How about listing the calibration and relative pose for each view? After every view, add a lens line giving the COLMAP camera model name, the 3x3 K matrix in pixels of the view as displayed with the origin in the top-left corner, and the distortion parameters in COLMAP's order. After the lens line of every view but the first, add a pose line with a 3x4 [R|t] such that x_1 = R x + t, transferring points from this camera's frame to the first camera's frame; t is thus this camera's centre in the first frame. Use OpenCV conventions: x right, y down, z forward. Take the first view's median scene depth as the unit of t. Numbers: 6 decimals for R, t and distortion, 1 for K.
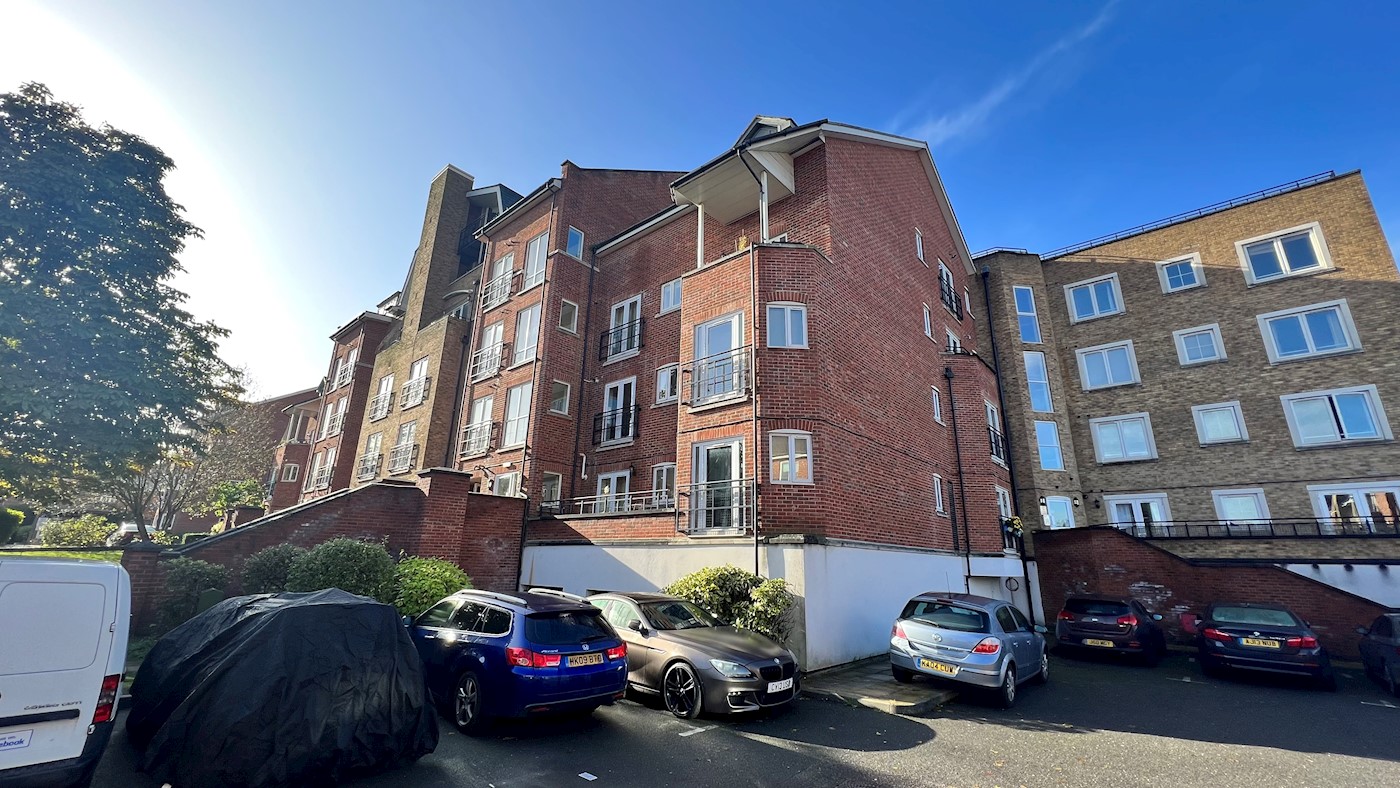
lens RADIAL K [[557.2, 0, 700.0], [0, 557.2, 394.0], [0, 0, 1]] dist [0.000967, -0.000025]
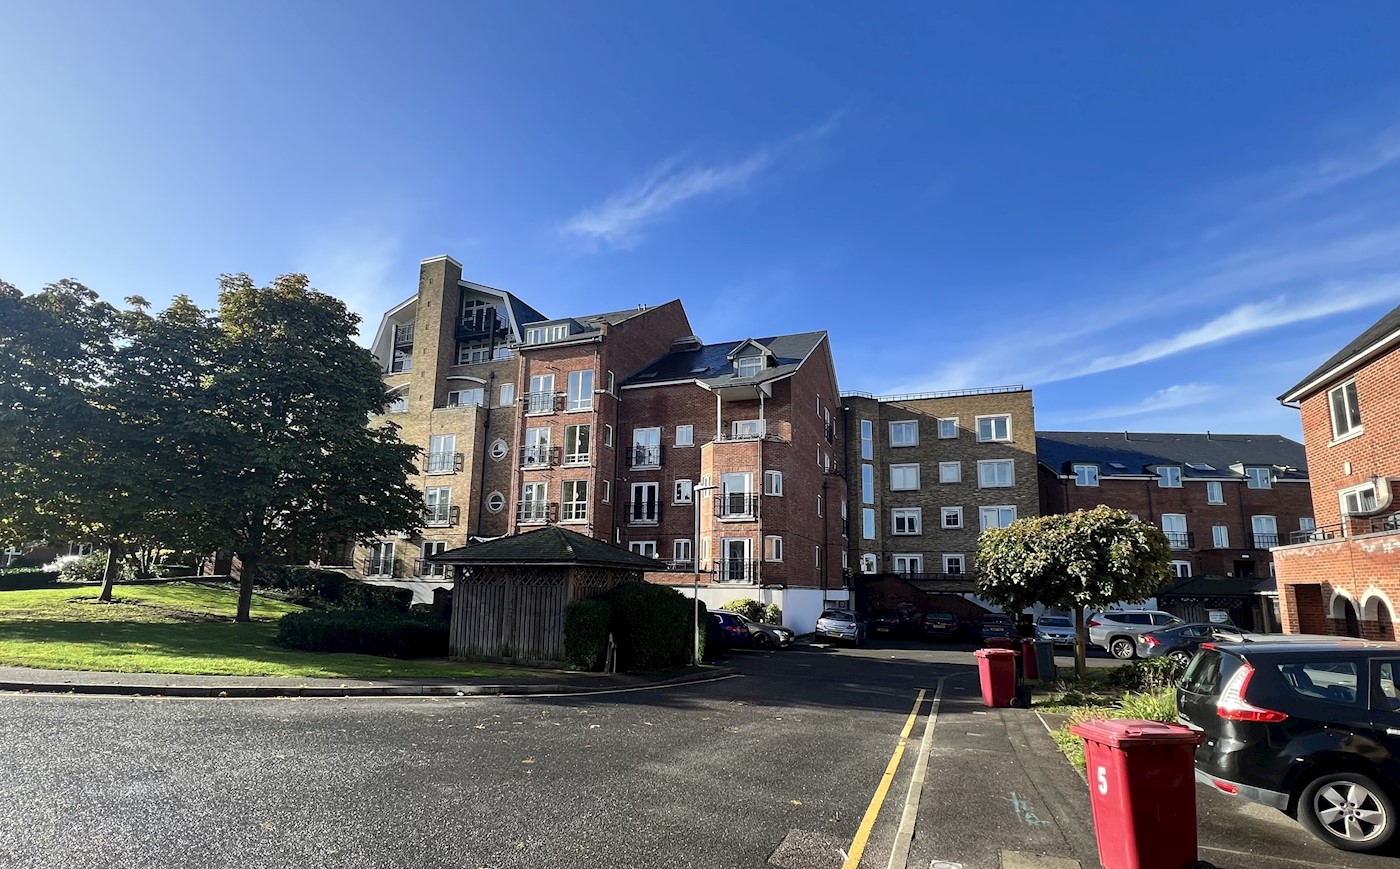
lens RADIAL K [[623.1, 0, 704.9], [0, 623.1, 491.5], [0, 0, 1]] dist [-0.001044, -0.000037]
pose [[0.944934, 0.048570, 0.323637, -0.555001], [-0.095618, 0.986748, 0.131091, -0.249638], [-0.312982, -0.154818, 0.937056, -0.720132]]
